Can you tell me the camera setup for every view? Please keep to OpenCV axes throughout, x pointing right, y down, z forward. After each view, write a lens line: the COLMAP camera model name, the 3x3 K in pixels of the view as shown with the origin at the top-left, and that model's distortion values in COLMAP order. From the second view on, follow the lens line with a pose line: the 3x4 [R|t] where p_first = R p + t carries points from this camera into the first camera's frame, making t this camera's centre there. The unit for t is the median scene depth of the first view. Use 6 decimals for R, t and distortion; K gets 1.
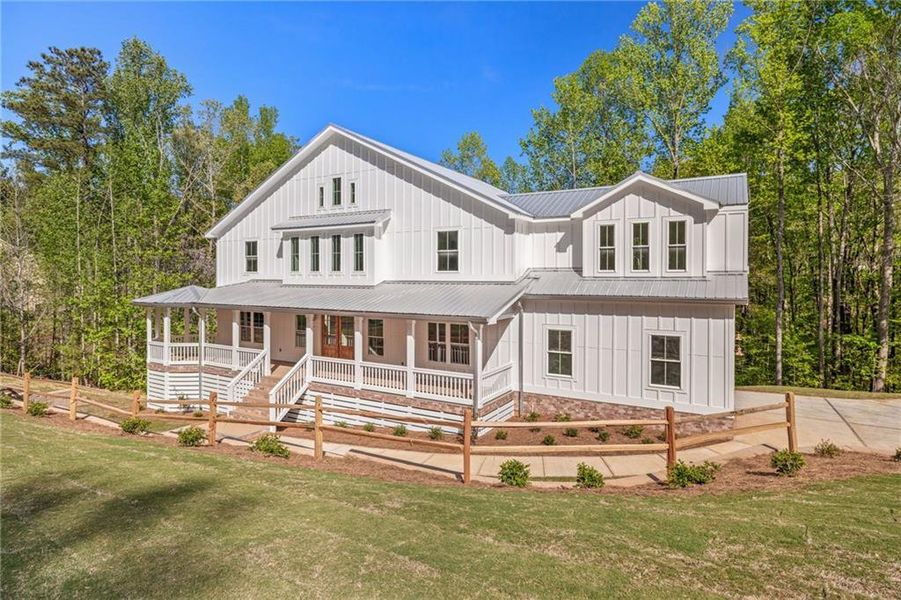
lens RADIAL K [[487.1, 0, 447.4], [0, 487.1, 283.6], [0, 0, 1]] dist [0.001600, 0.002773]
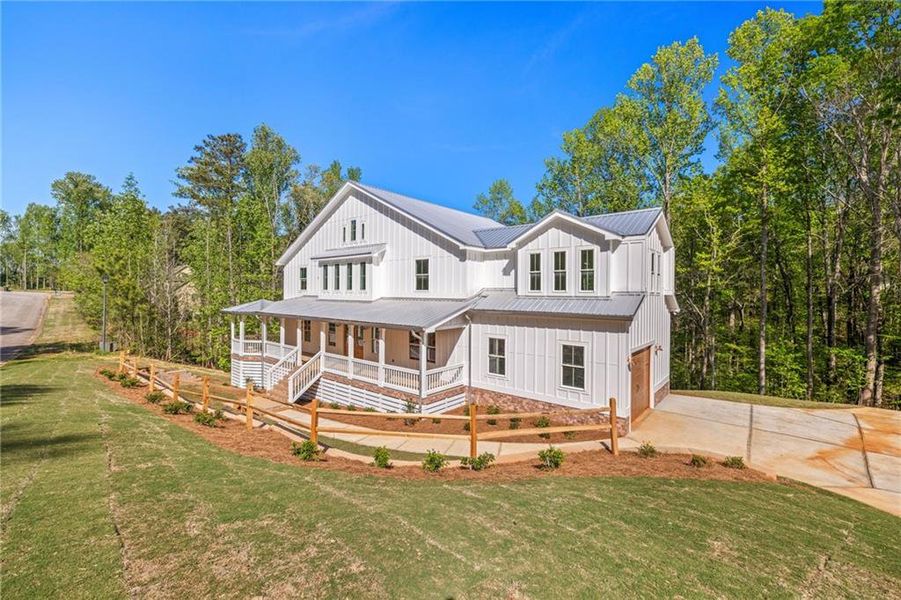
lens RADIAL K [[376.9, 0, 447.7], [0, 376.9, 296.0], [0, 0, 1]] dist [0.003025, -0.000016]
pose [[0.985161, 0.006203, -0.171520, 0.224116], [-0.006844, 0.999972, -0.003148, -0.007332], [0.171496, 0.004275, 0.985176, 0.023818]]
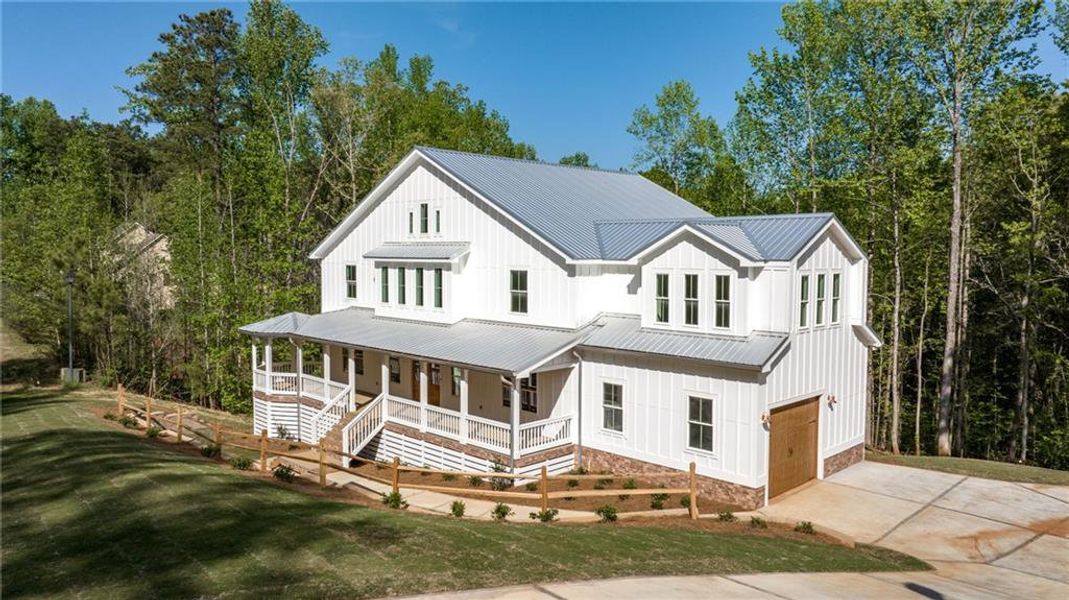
lens RADIAL K [[755.3, 0, 535.8], [0, 755.3, 298.3], [0, 0, 1]] dist [-0.014786, 0.002224]
pose [[0.965402, 0.017125, -0.260204, 0.383187], [-0.004713, 0.998824, 0.048251, -0.115697], [0.260724, -0.045355, 0.964347, -0.366298]]
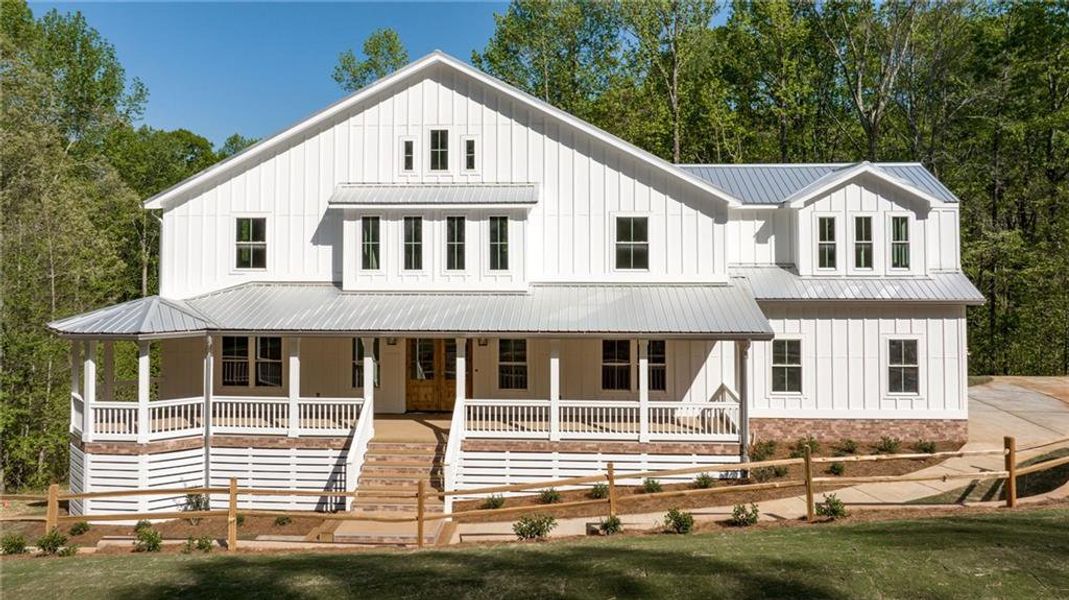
lens RADIAL K [[741.2, 0, 538.3], [0, 741.2, 225.1], [0, 0, 1]] dist [-0.009559, -0.006805]
pose [[0.892805, 0.003190, 0.450433, -0.609571], [0.010301, 0.999569, -0.027497, -0.060386], [-0.450326, 0.029189, 0.892387, 0.029502]]
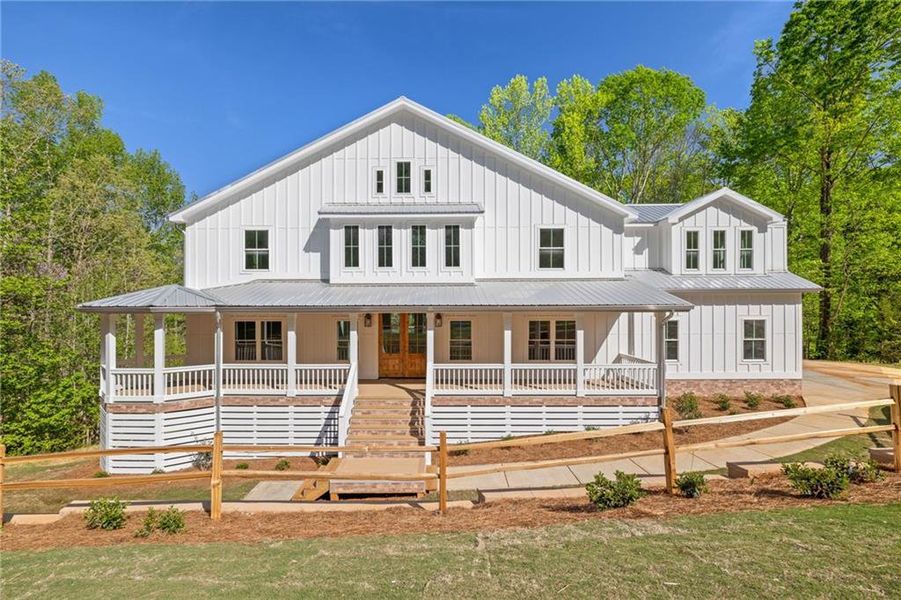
lens RADIAL K [[376.9, 0, 435.7], [0, 376.9, 307.9], [0, 0, 1]] dist [0.003025, -0.000016]
pose [[0.871176, -0.010267, 0.490864, -0.551523], [0.012152, 0.999926, -0.000652, 0.049717], [-0.490821, 0.006533, 0.871236, 0.412320]]
